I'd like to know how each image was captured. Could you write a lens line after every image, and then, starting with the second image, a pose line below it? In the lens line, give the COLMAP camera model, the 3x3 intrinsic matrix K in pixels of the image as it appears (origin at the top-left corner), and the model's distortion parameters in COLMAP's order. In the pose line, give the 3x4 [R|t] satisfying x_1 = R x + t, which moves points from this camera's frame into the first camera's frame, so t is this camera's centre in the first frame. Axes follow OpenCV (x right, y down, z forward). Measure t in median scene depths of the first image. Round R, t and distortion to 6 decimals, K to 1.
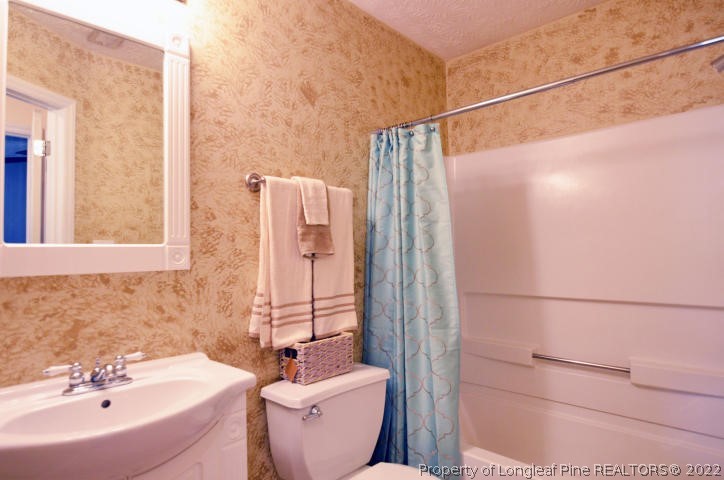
lens RADIAL K [[395.0, 0, 366.2], [0, 395.0, 241.3], [0, 0, 1]] dist [0.000193, -0.009389]
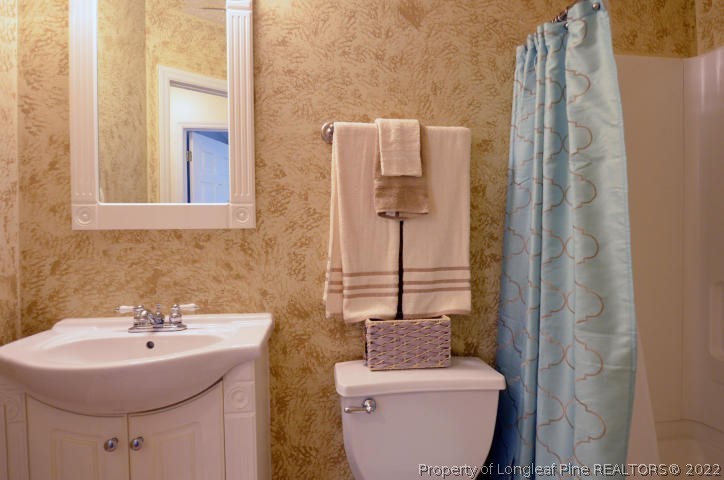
lens RADIAL K [[395.0, 0, 360.0], [0, 395.0, 239.3], [0, 0, 1]] dist [0.000193, -0.009389]
pose [[0.781902, 0.018023, -0.623141, 0.324924], [0.016154, 0.998661, 0.049154, 0.047154], [0.623192, -0.048500, 0.780564, 0.343195]]
